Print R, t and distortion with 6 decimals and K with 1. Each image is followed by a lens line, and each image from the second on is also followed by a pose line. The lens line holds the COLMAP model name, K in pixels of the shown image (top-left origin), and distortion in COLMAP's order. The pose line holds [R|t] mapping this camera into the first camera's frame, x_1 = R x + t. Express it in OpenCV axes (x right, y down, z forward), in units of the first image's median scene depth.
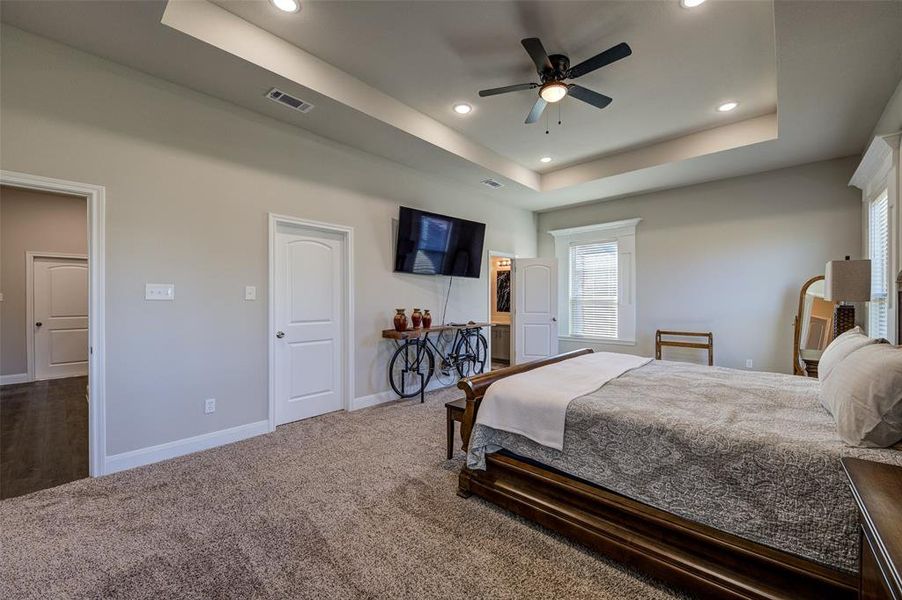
lens RADIAL K [[343.8, 0, 453.7], [0, 343.8, 302.9], [0, 0, 1]] dist [-0.003894, -0.000121]
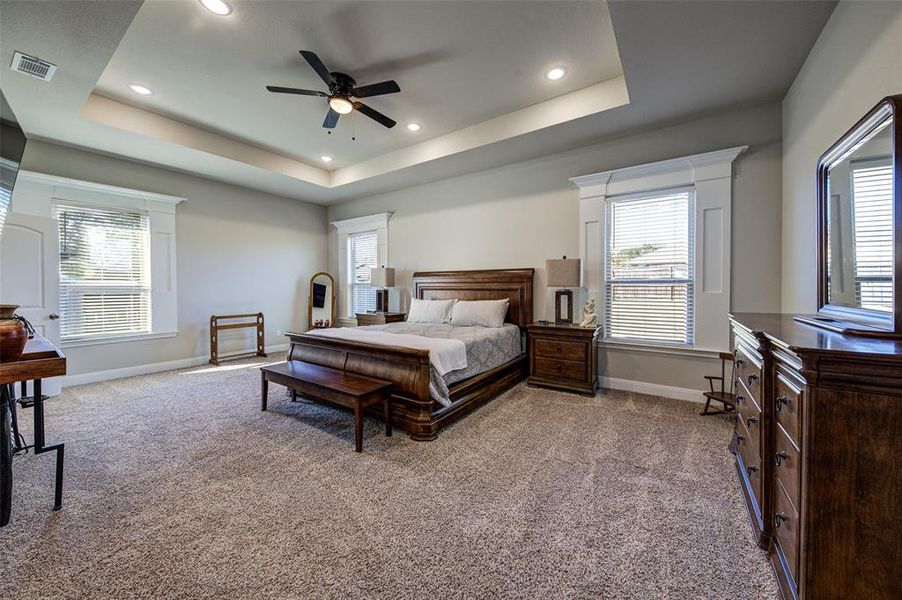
lens RADIAL K [[320.4, 0, 454.6], [0, 320.4, 291.3], [0, 0, 1]] dist [0.002766, 0.000126]
pose [[-0.121705, -0.011000, 0.992505, -0.476155], [0.005627, 0.999915, 0.011772, -0.000812], [-0.992550, 0.007018, -0.121632, 0.433649]]
